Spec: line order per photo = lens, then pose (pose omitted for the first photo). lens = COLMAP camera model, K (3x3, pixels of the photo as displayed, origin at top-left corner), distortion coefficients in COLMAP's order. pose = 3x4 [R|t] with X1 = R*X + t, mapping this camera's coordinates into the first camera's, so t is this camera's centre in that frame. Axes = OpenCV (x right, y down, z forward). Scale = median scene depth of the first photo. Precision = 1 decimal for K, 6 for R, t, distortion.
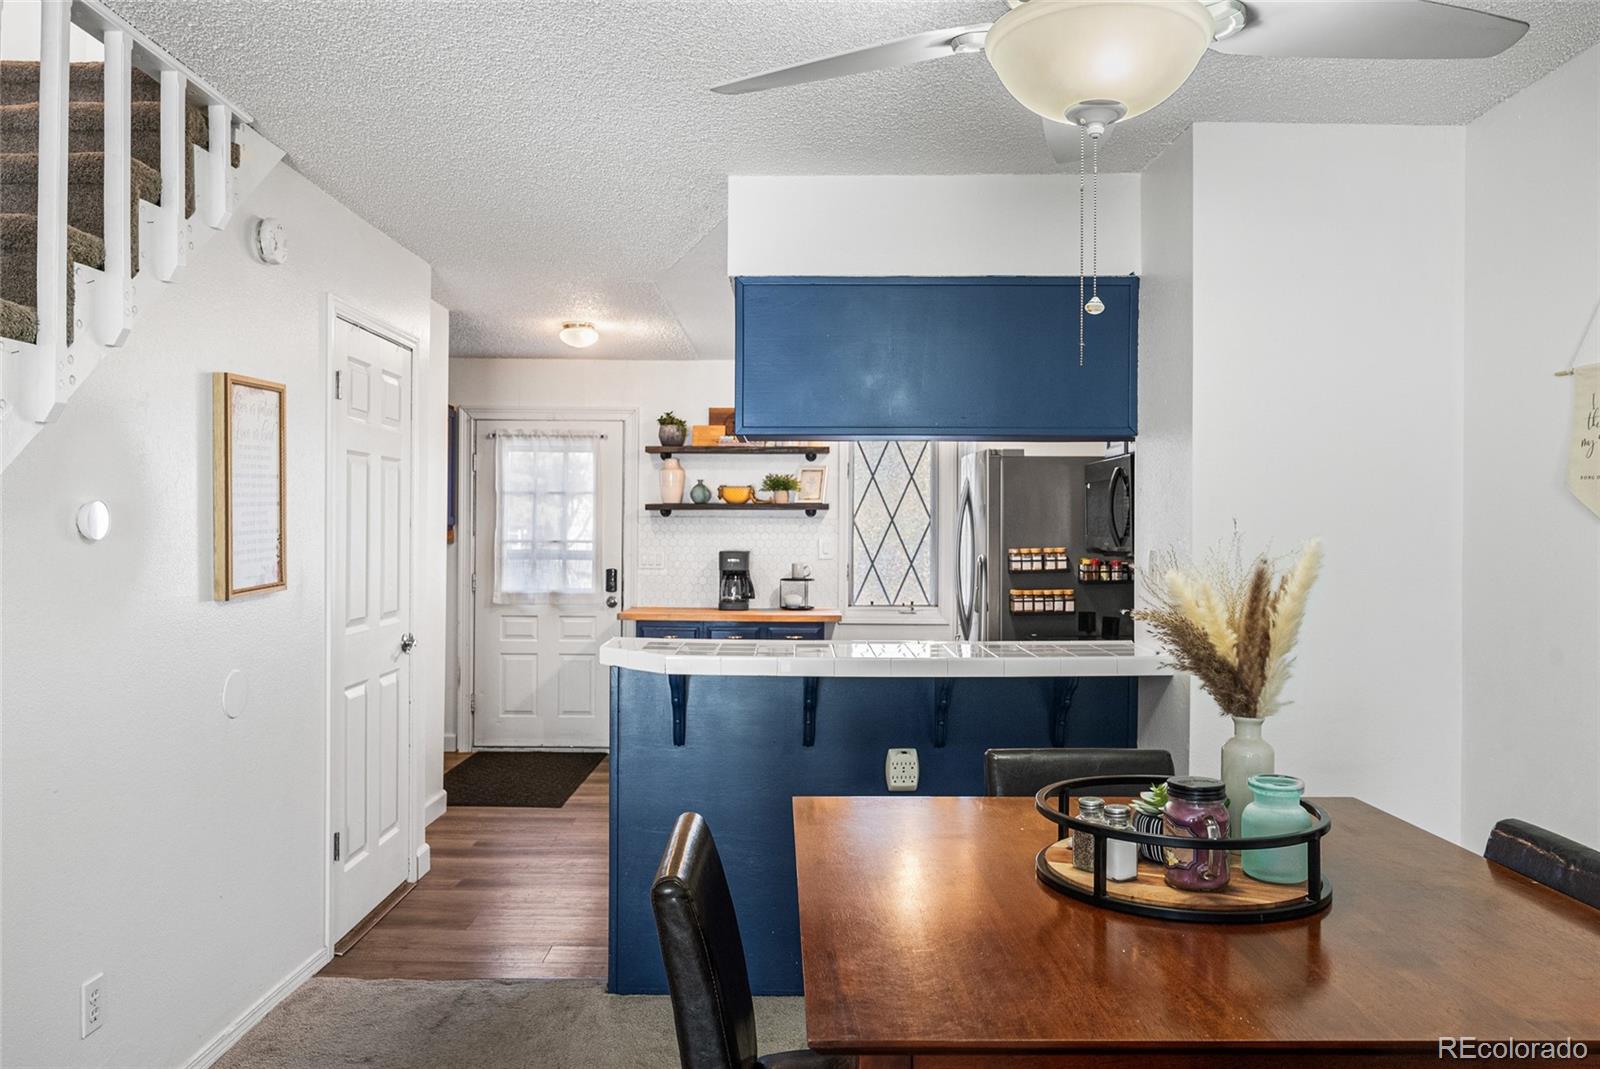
lens RADIAL K [[1181.4, 0, 799.0], [0, 1181.4, 523.9], [0, 0, 1]] dist [0.010985, -0.006458]
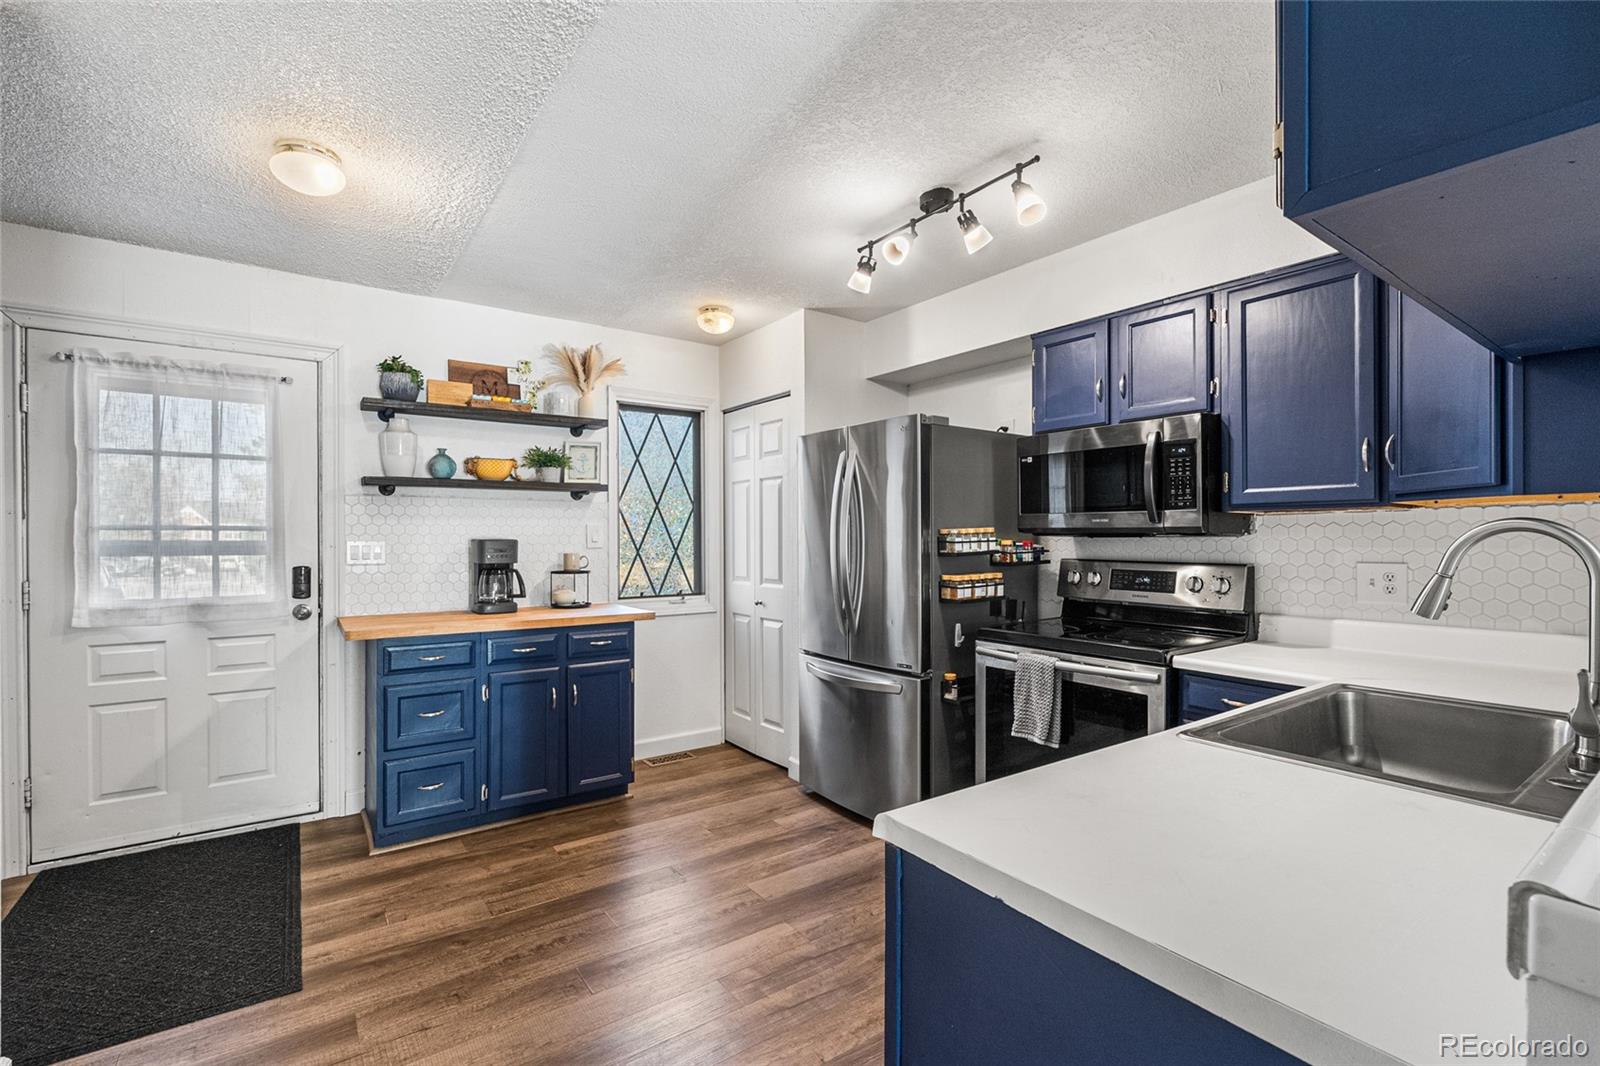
lens RADIAL K [[714.5, 0, 803.2], [0, 714.5, 539.8], [0, 0, 1]] dist [-0.004562, 0.000358]
pose [[0.816276, -0.010225, 0.577572, -0.161694], [0.001543, 0.999878, 0.015520, 0.015953], [-0.577660, -0.011777, 0.816192, 0.477179]]
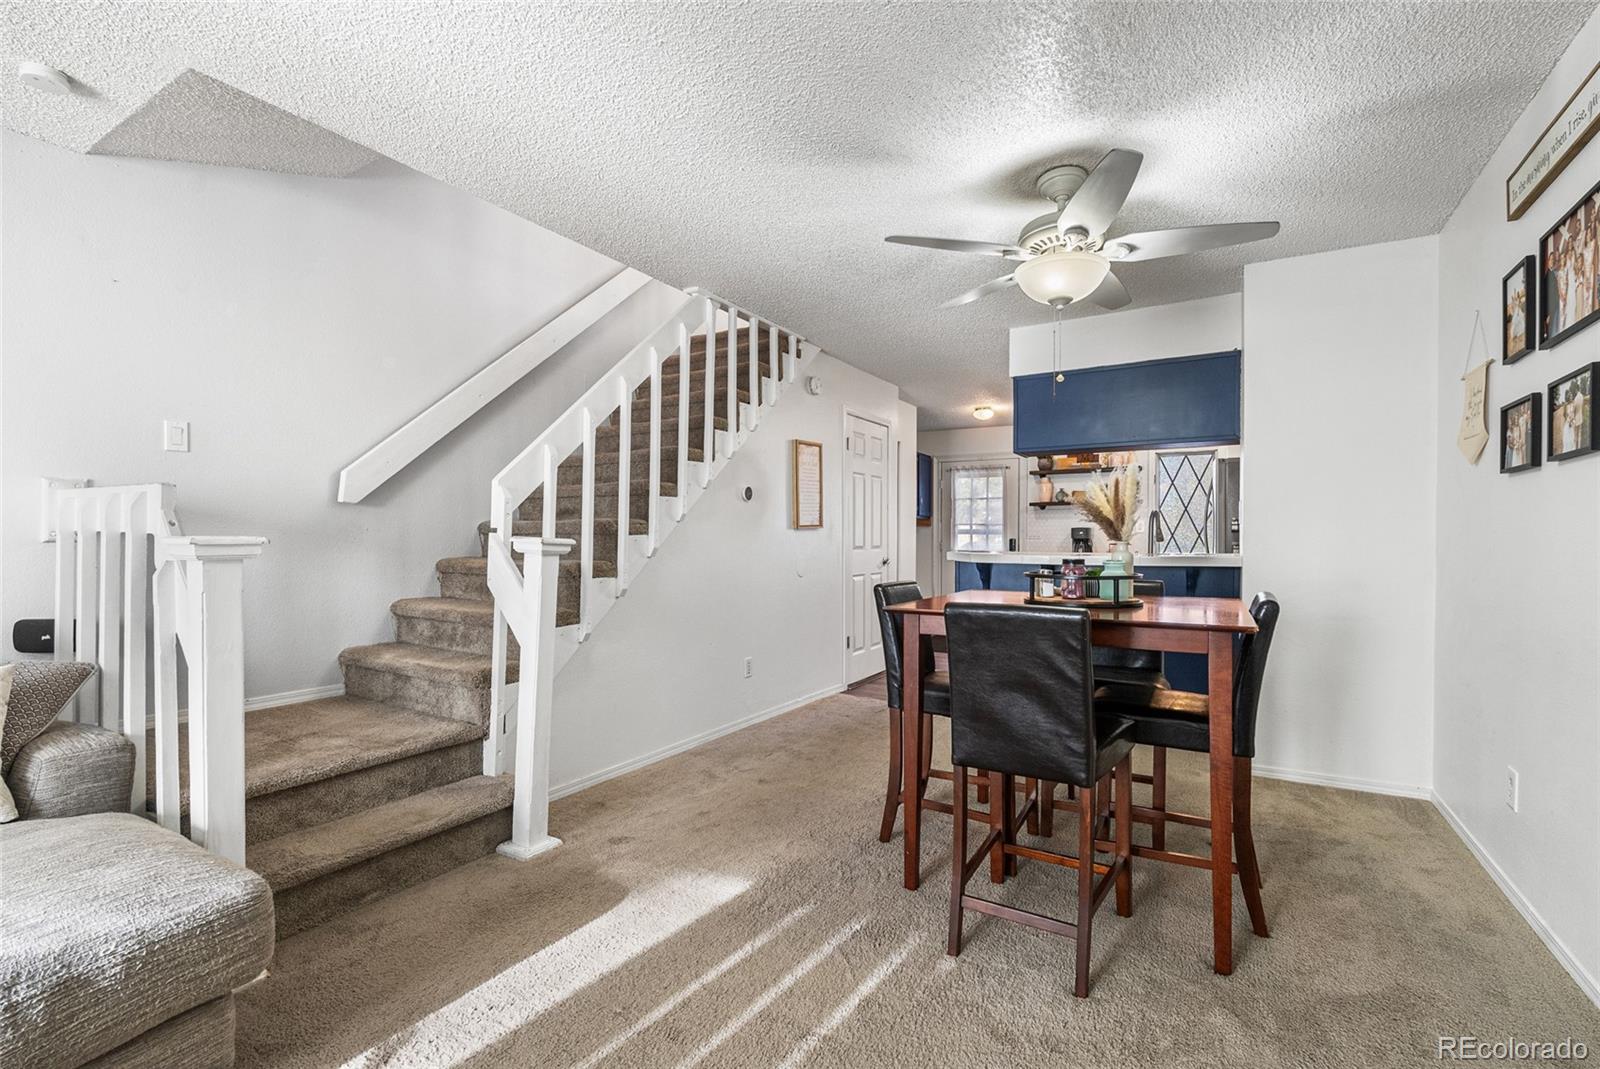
lens RADIAL K [[714.5, 0, 791.5], [0, 714.5, 538.6], [0, 0, 1]] dist [-0.004562, 0.000358]
pose [[0.853328, -0.002833, -0.521367, 0.130829], [0.004238, 0.999990, 0.001502, 0.035372], [0.521357, -0.003491, 0.853331, -0.134678]]
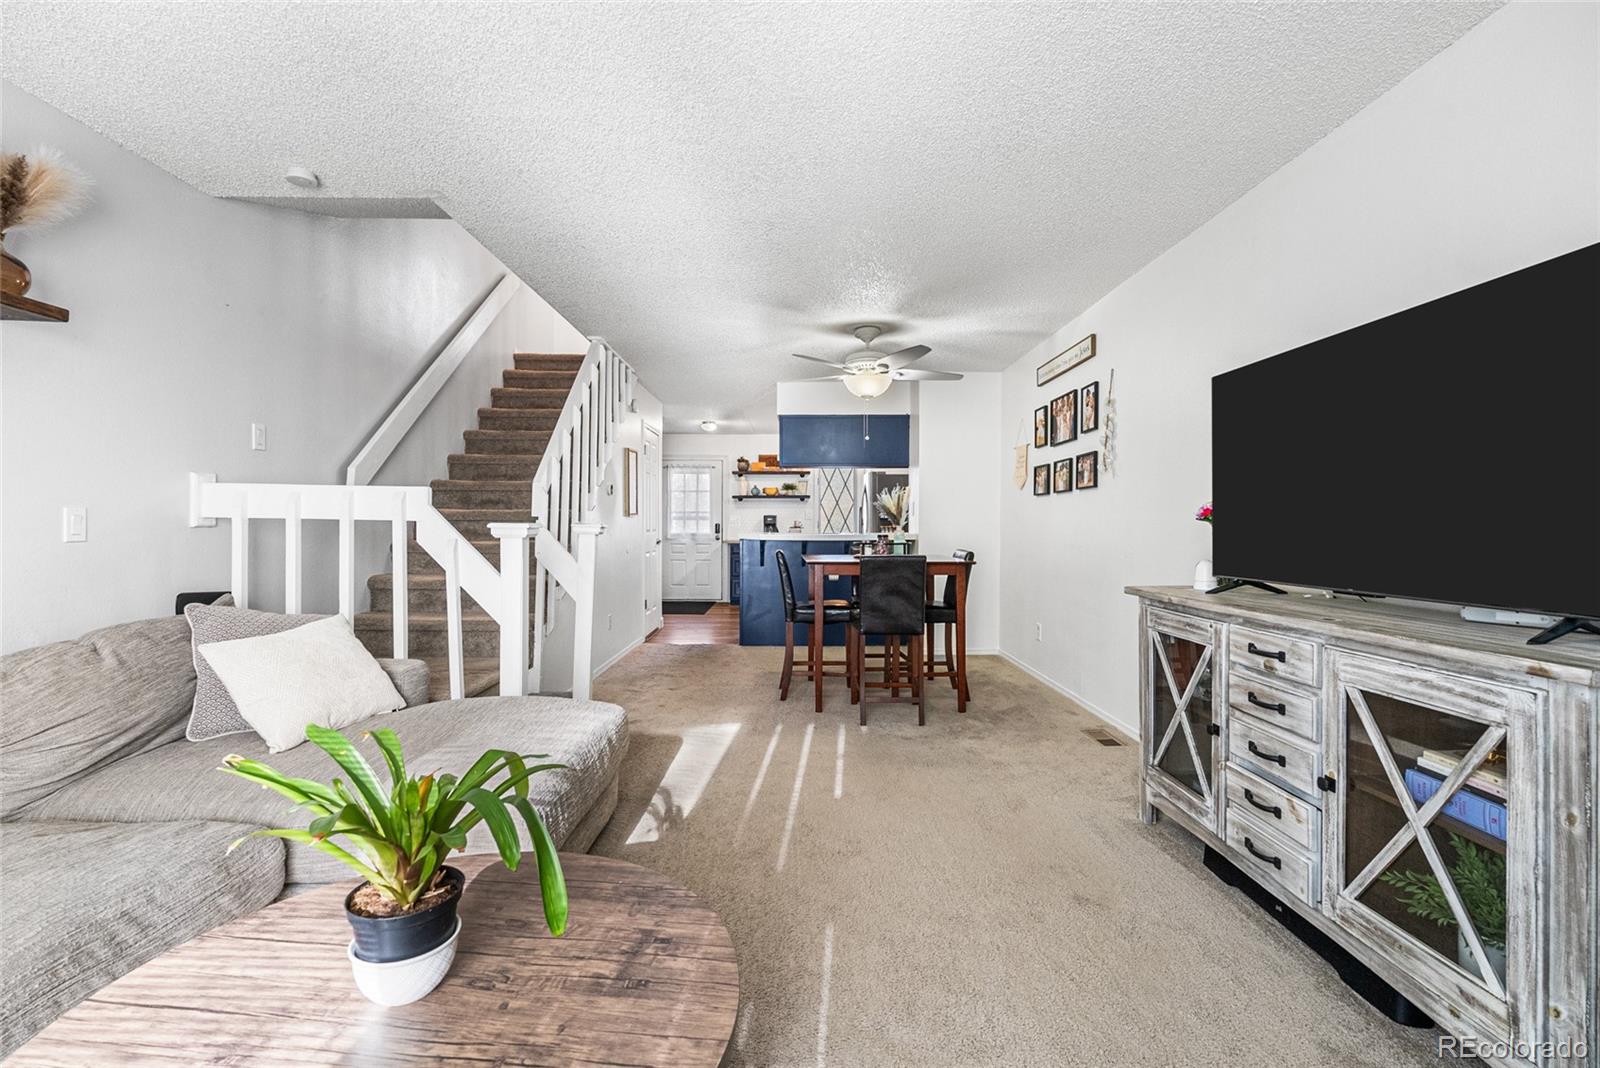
lens RADIAL K [[714.5, 0, 792.5], [0, 714.5, 529.7], [0, 0, 1]] dist [-0.004562, 0.000358]
pose [[0.999995, -0.003037, -0.000082, -0.009774], [0.003038, 0.999908, 0.013187, 0.032263], [0.000042, -0.013187, 0.999913, -0.424272]]
